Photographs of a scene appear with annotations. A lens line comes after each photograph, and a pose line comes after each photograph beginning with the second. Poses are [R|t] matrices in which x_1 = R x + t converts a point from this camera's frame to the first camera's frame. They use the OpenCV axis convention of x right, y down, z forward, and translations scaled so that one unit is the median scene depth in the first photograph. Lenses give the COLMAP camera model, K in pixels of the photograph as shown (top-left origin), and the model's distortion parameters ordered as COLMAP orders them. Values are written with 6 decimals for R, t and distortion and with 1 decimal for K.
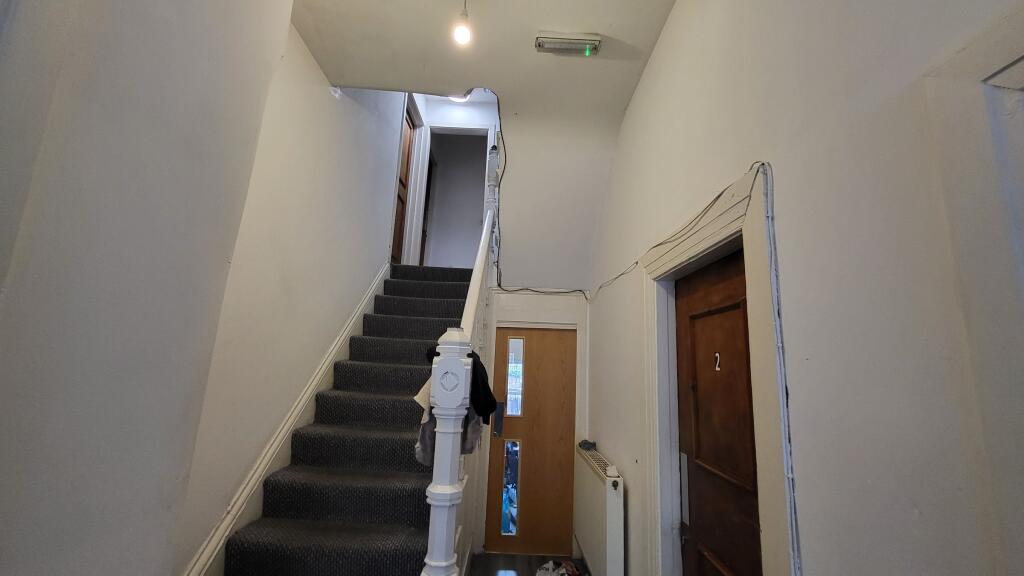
lens RADIAL K [[401.1, 0, 513.8], [0, 401.1, 291.4], [0, 0, 1]] dist [-0.001024, -0.000108]
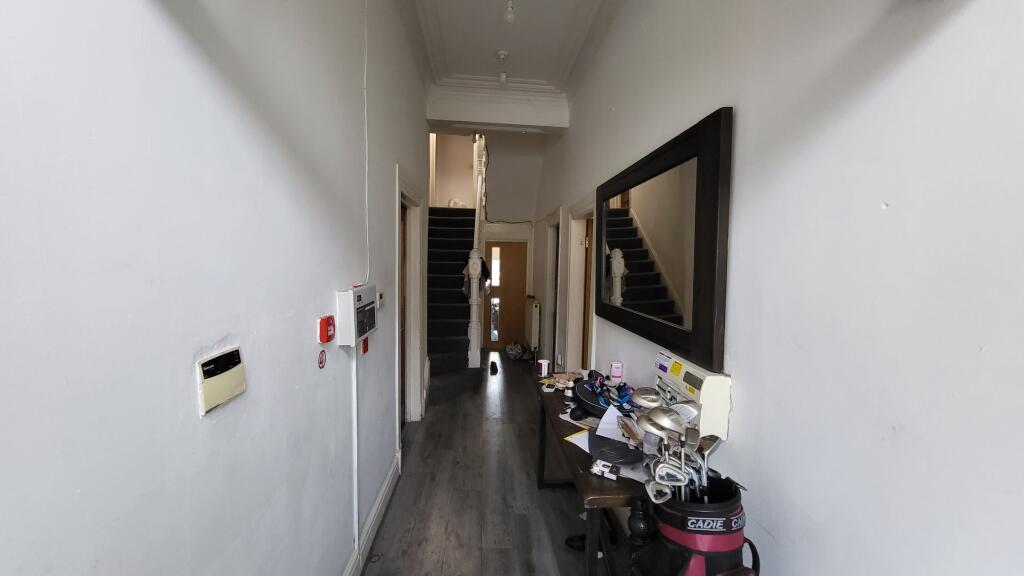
lens RADIAL K [[401.1, 0, 513.8], [0, 401.1, 291.4], [0, 0, 1]] dist [-0.001024, -0.000108]
pose [[0.998429, -0.024756, 0.050259, -0.011004], [0.011271, 0.967489, 0.252662, -0.161495], [-0.054880, -0.251699, 0.966248, -0.908384]]
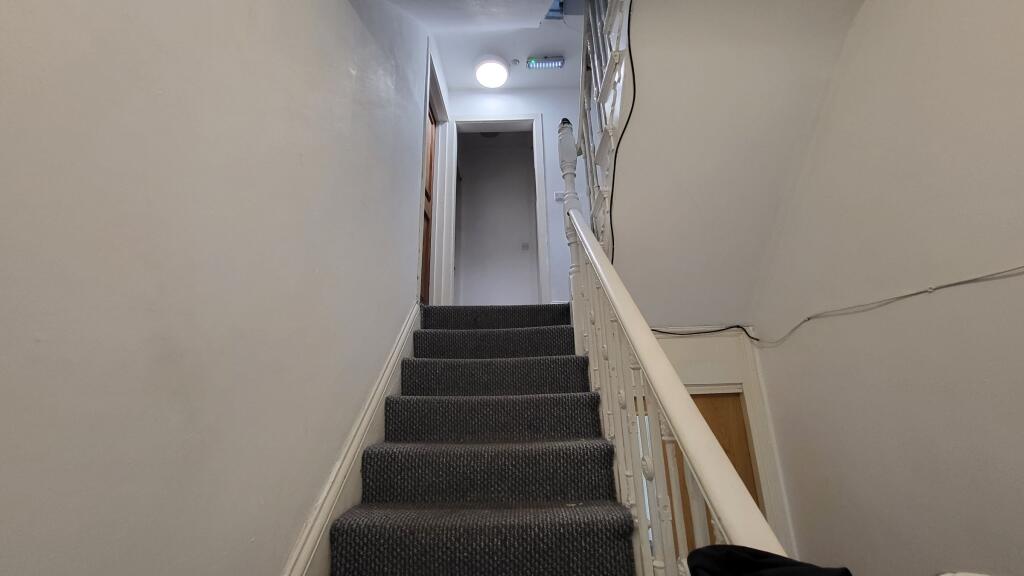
lens RADIAL K [[401.1, 0, 513.8], [0, 401.1, 291.4], [0, 0, 1]] dist [-0.001024, -0.000108]
pose [[0.997299, -0.071873, -0.015103, -0.152917], [0.070195, 0.993304, -0.091762, -0.022937], [0.021597, 0.090454, 0.995666, 0.377203]]
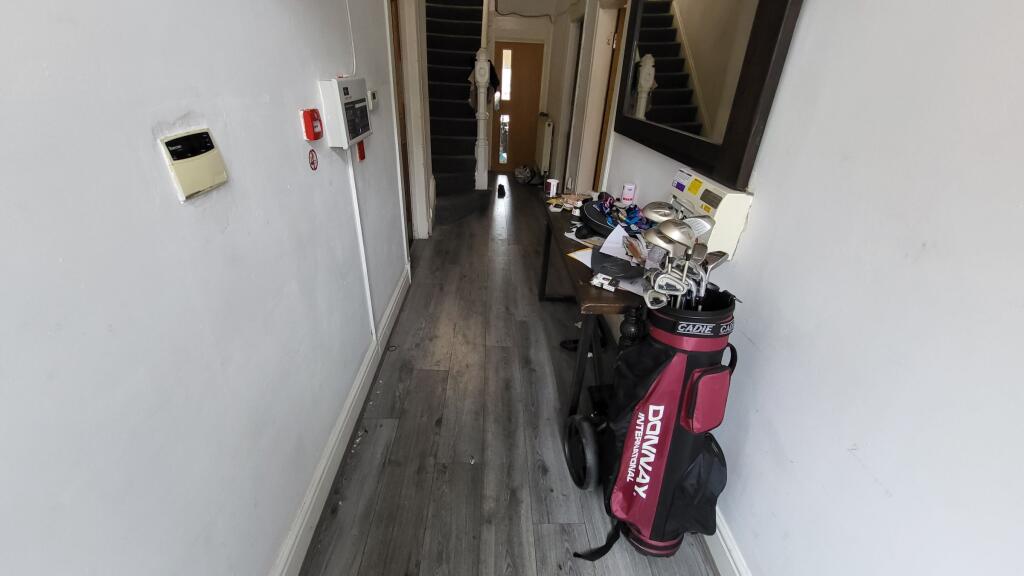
lens RADIAL K [[401.1, 0, 513.8], [0, 401.1, 291.4], [0, 0, 1]] dist [-0.001024, -0.000108]
pose [[0.999711, -0.000700, 0.024044, -0.007564], [-0.014502, 0.779938, 0.625689, -0.137990], [-0.019191, -0.625857, 0.779702, -0.897196]]
